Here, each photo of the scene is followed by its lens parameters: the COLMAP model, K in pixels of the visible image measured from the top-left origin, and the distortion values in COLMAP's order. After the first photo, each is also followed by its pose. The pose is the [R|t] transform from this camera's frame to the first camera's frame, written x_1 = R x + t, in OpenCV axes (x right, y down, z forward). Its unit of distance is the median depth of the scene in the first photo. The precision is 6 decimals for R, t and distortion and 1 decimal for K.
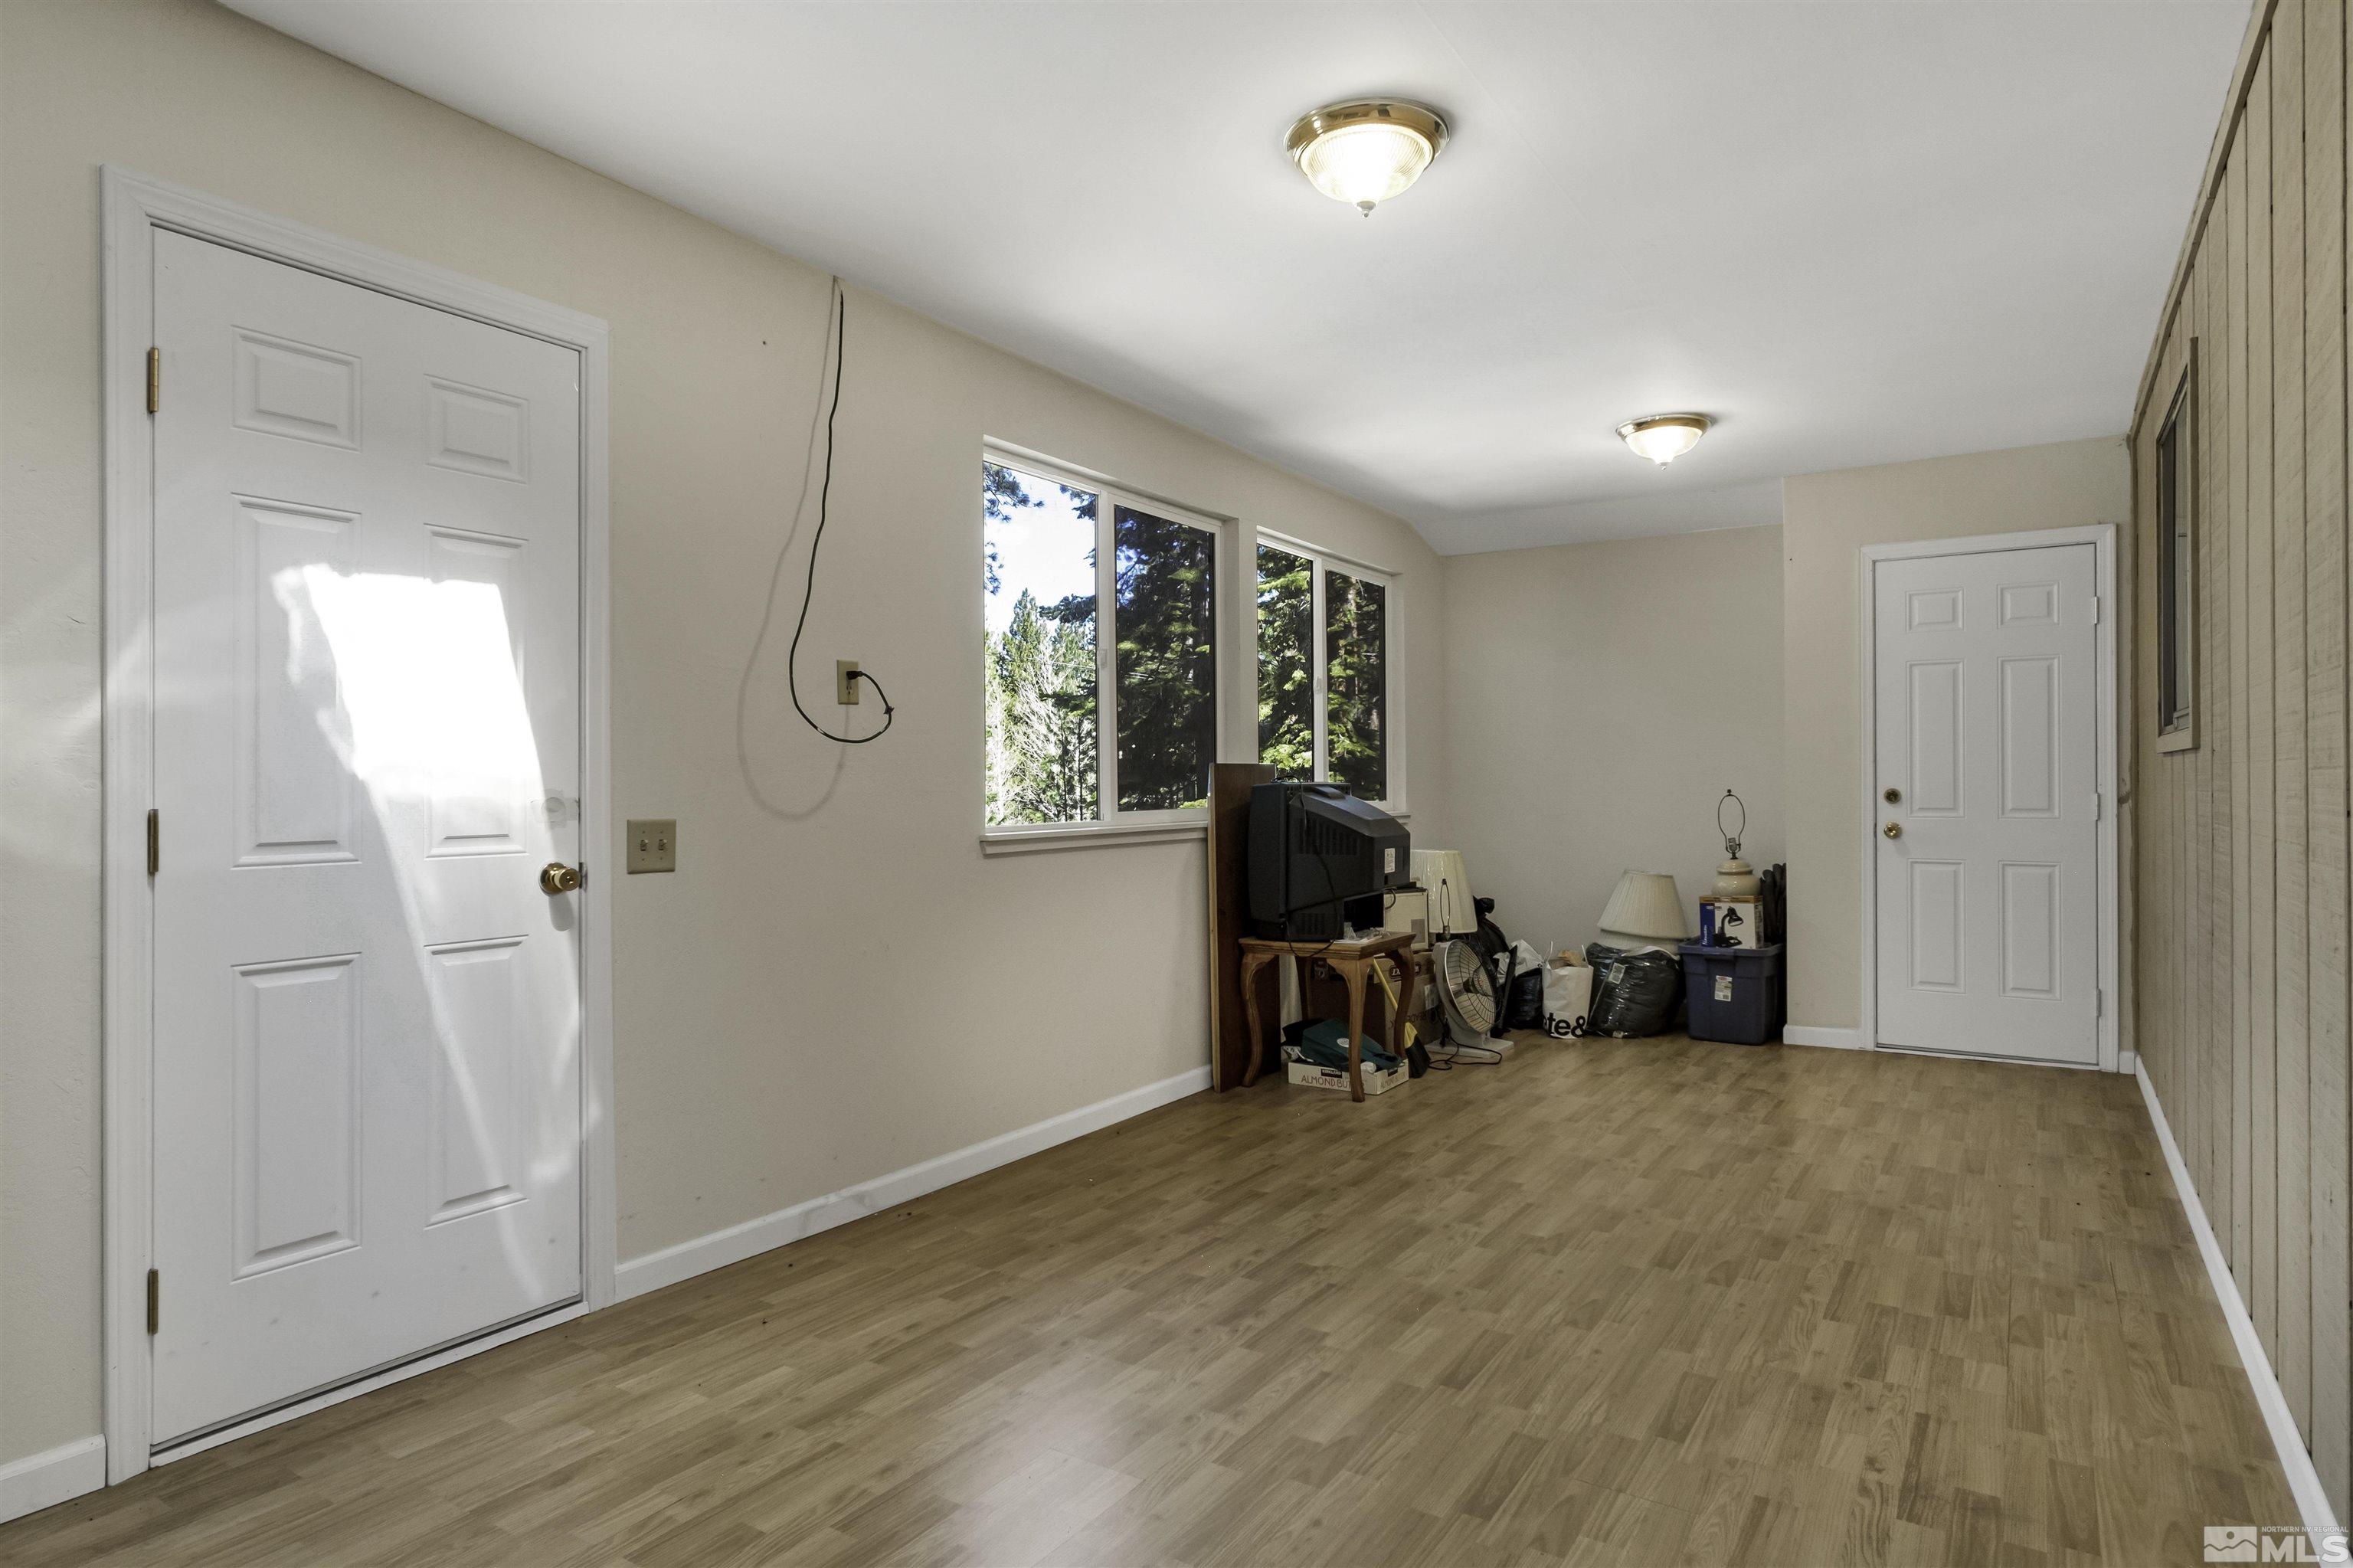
lens RADIAL K [[1299.7, 0, 1182.1], [0, 1299.7, 772.6], [0, 0, 1]] dist [-0.002909, 0.001094]
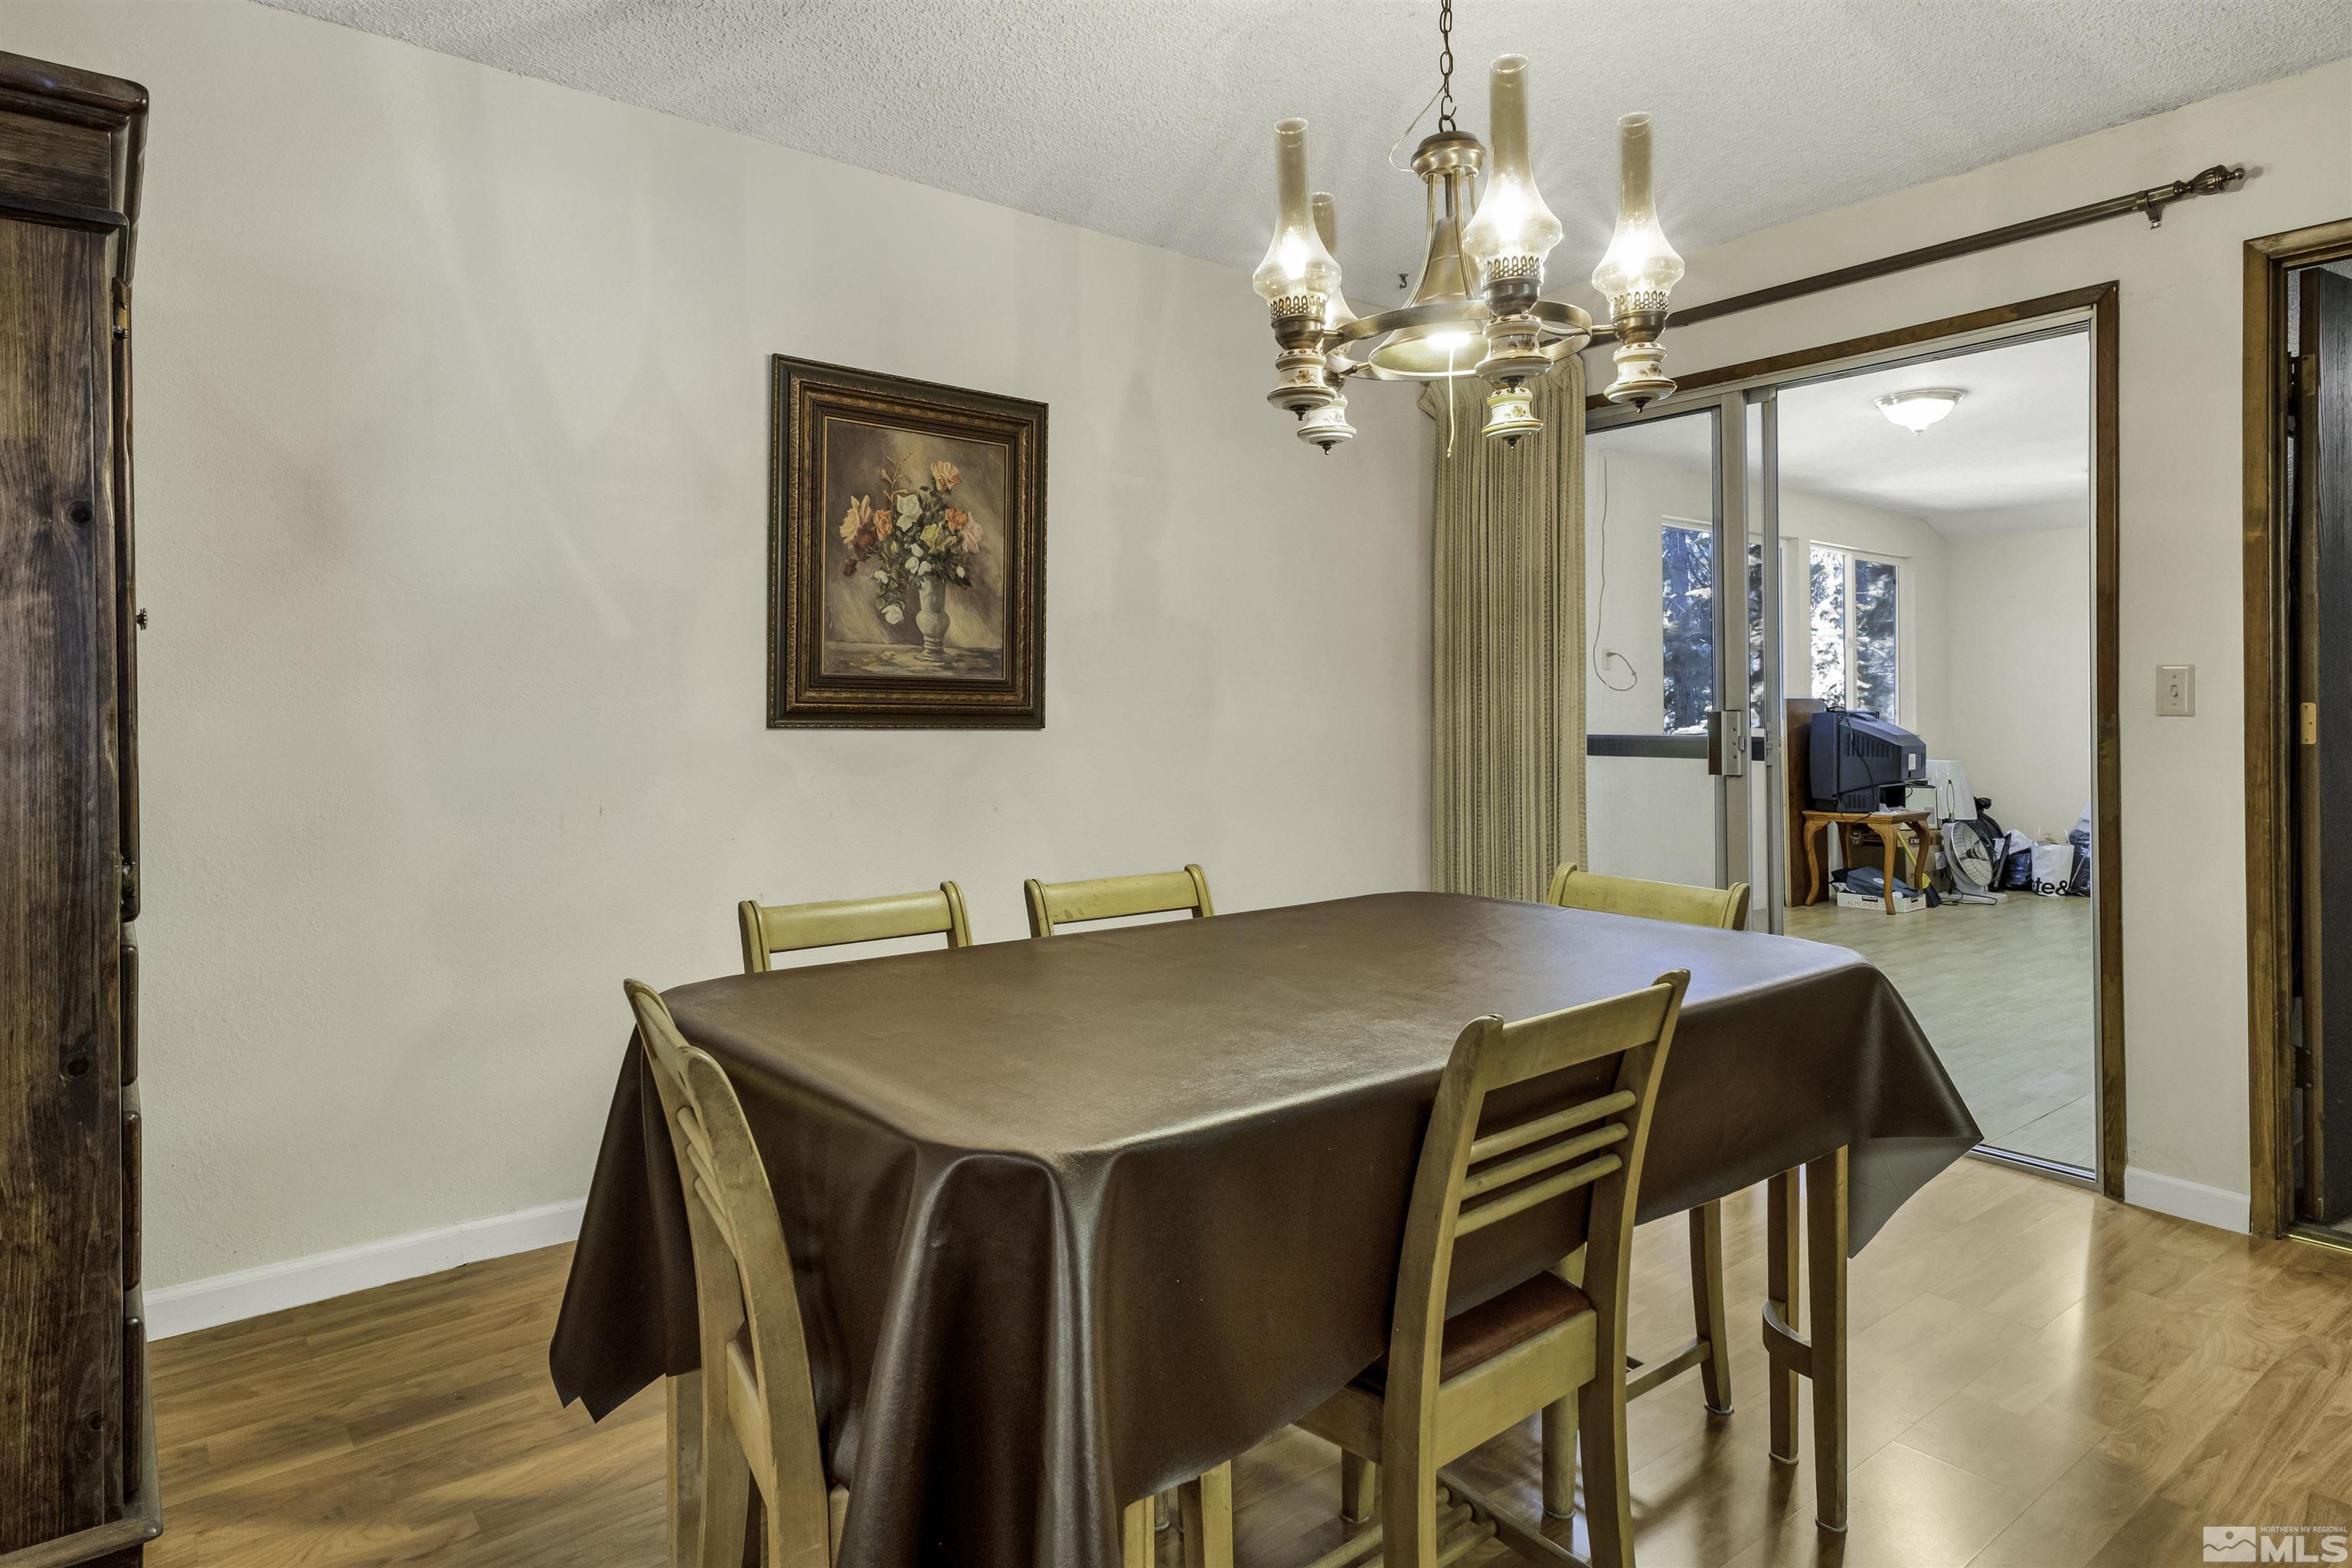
lens RADIAL K [[1394.0, 0, 1164.2], [0, 1394.0, 710.1], [0, 0, 1]] dist [0.027299, 0.000129]
pose [[0.956298, 0.001747, -0.292389, -0.181870], [-0.000096, 0.999984, 0.005661, -0.002033], [0.292395, -0.005385, 0.956283, -0.764780]]
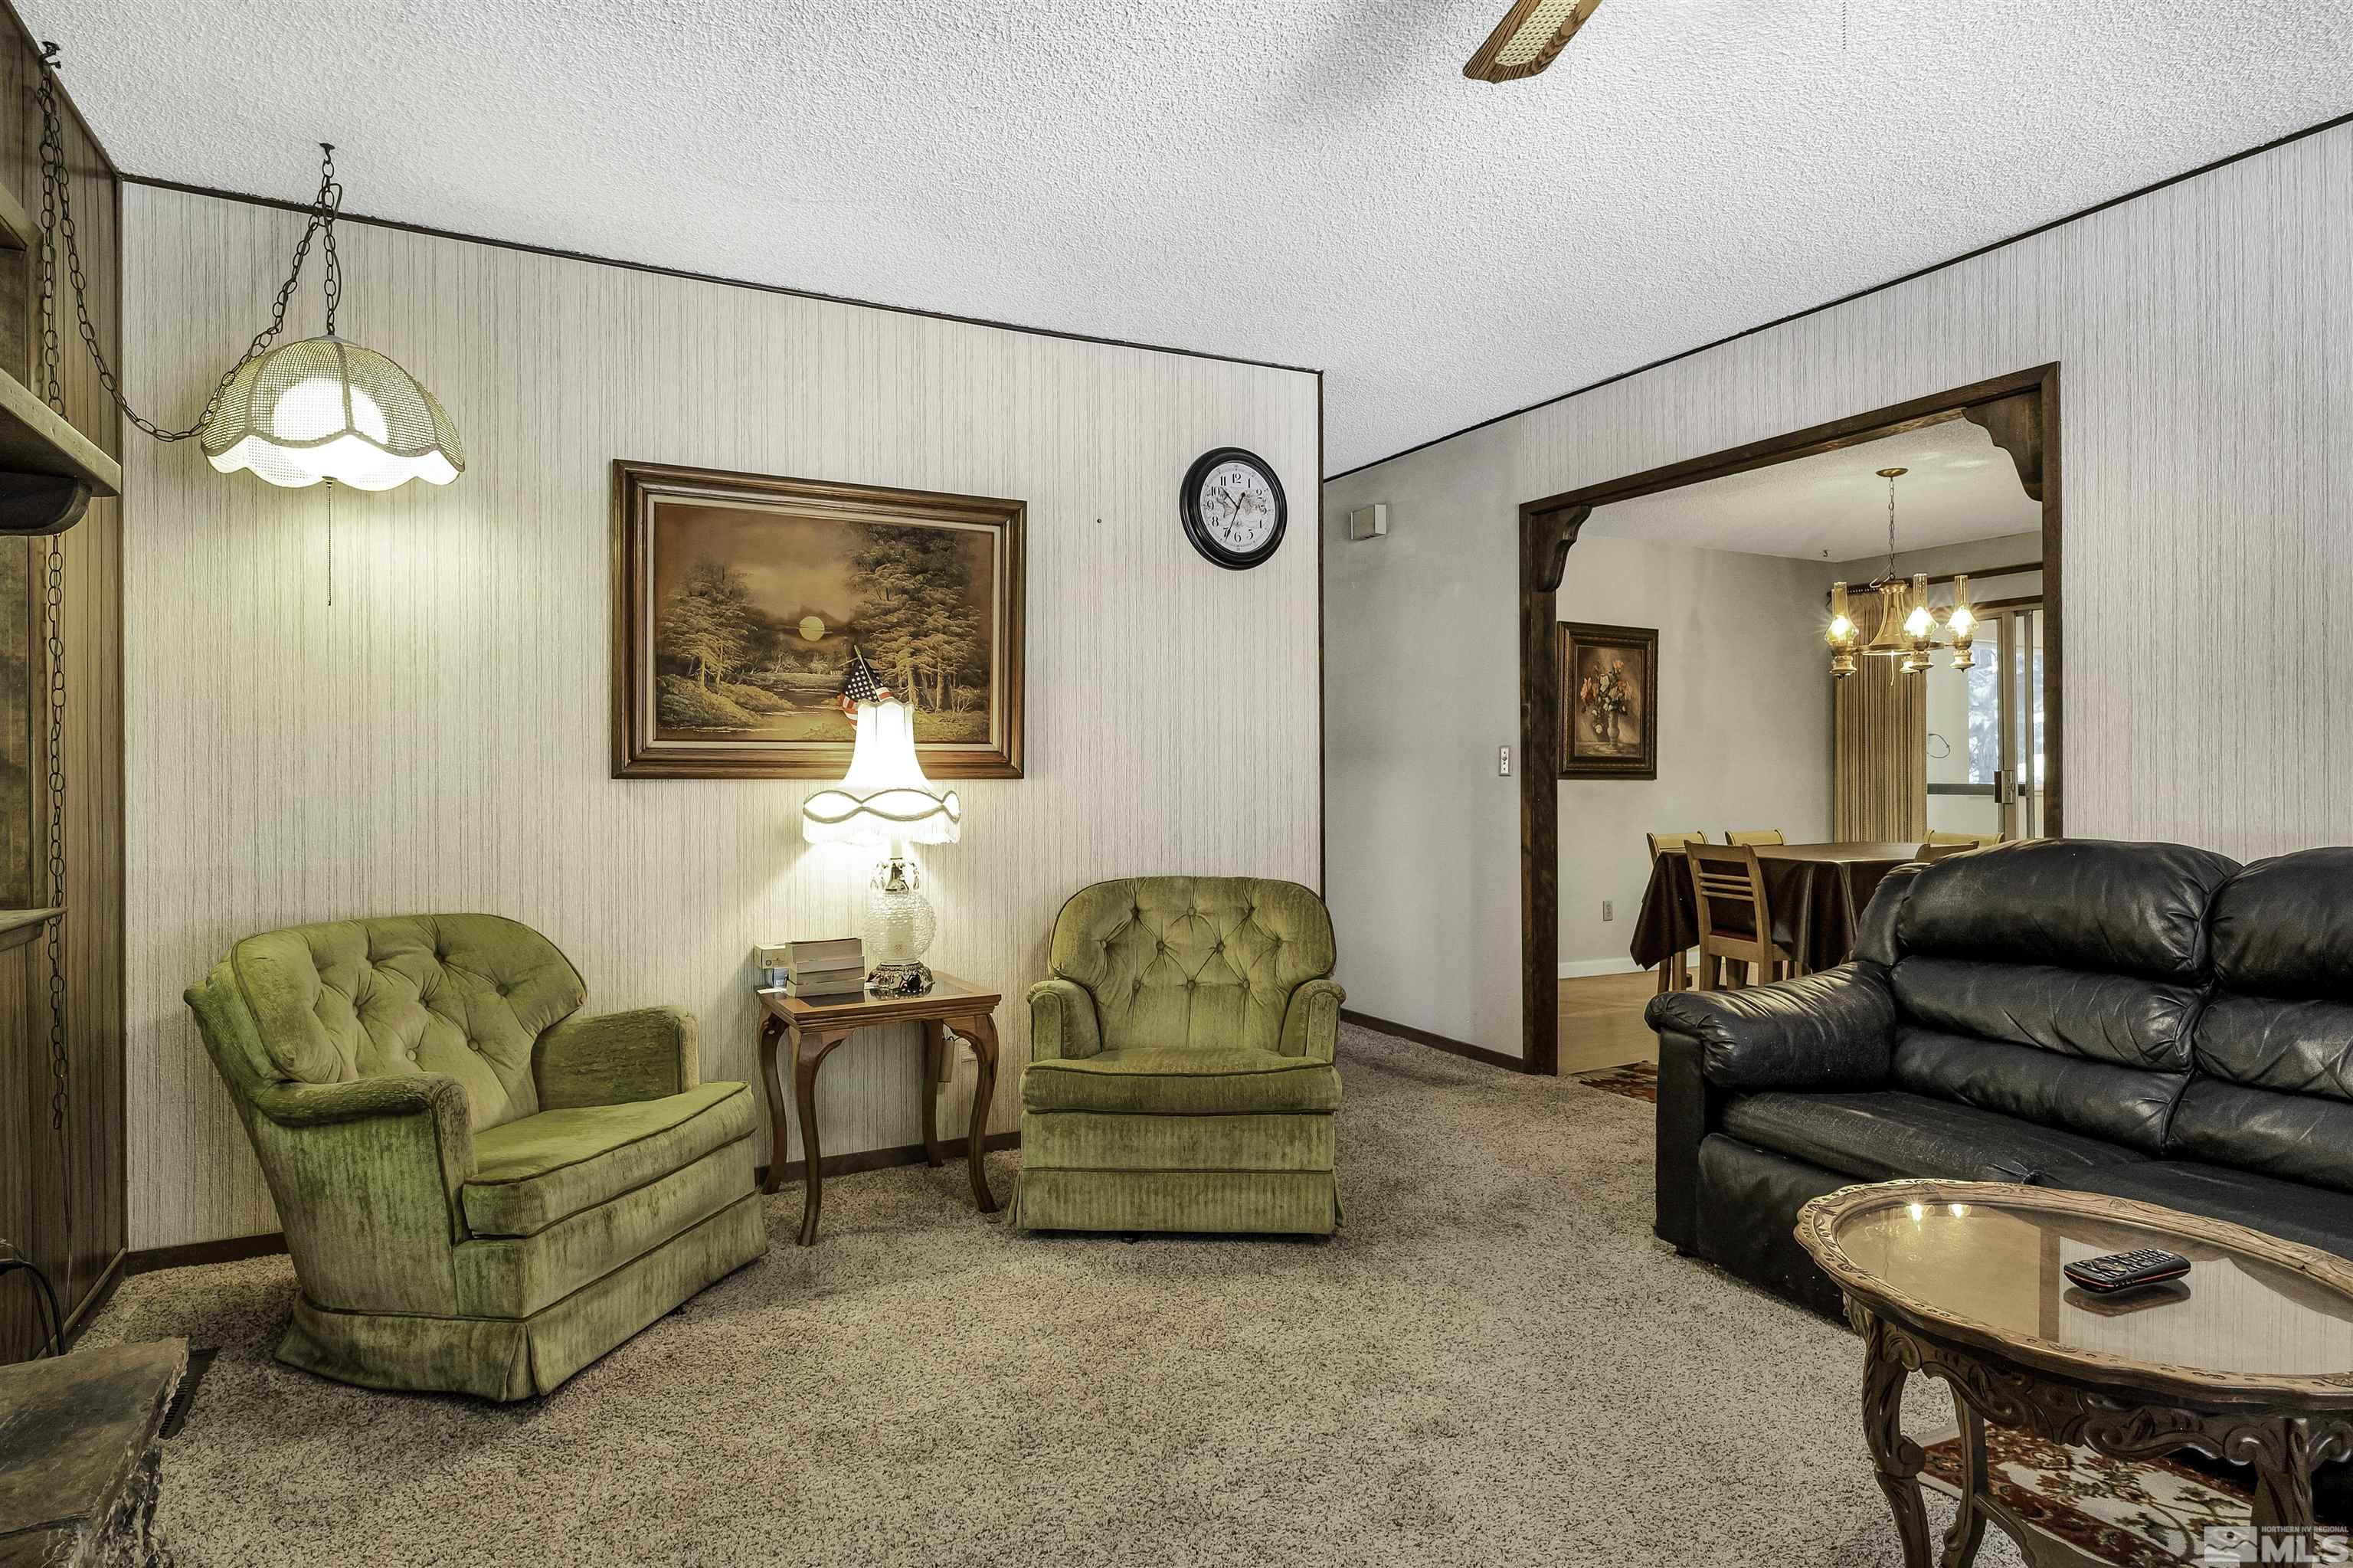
lens RADIAL K [[1299.7, 0, 1182.1], [0, 1299.7, 772.6], [0, 0, 1]] dist [-0.002909, 0.001094]
pose [[0.880929, 0.001495, -0.473246, -0.234585], [0.002401, 0.999968, 0.007629, -0.008887], [0.473242, -0.007857, 0.880897, -1.652575]]
